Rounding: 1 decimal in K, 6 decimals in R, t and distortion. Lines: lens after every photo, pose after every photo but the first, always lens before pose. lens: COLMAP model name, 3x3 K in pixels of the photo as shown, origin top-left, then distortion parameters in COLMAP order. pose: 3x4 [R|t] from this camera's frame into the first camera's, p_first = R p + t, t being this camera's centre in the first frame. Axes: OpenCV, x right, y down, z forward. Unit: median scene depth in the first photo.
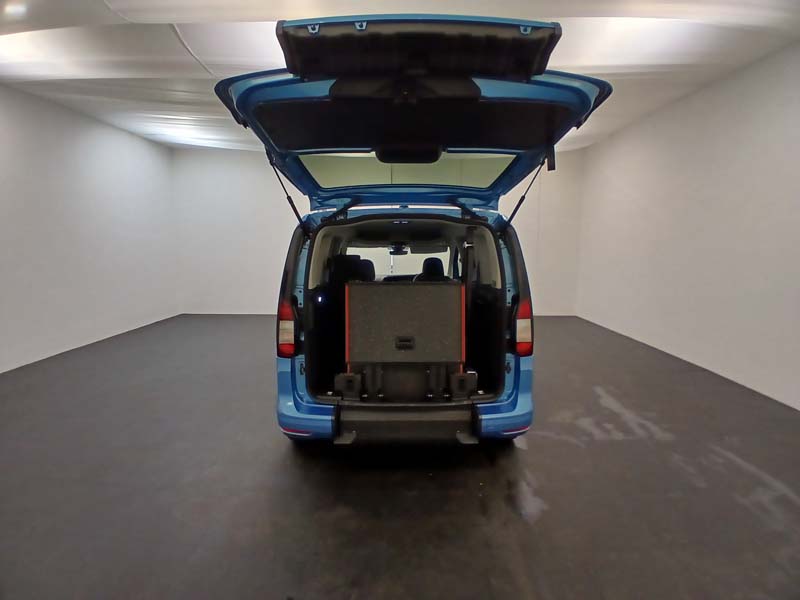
lens RADIAL K [[386.5, 0, 408.1], [0, 386.5, 297.0], [0, 0, 1]] dist [0.000921, -0.006292]
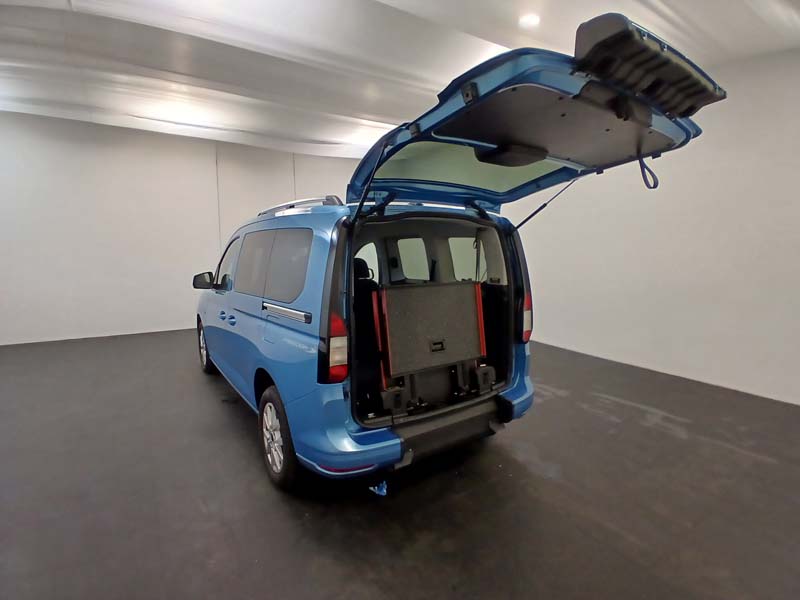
lens RADIAL K [[386.5, 0, 395.2], [0, 386.5, 296.8], [0, 0, 1]] dist [0.000921, -0.006292]
pose [[0.850239, -0.063833, 0.522512, -0.596101], [0.060579, 0.997891, 0.023333, -0.033179], [-0.522899, 0.011815, 0.852313, 0.227269]]
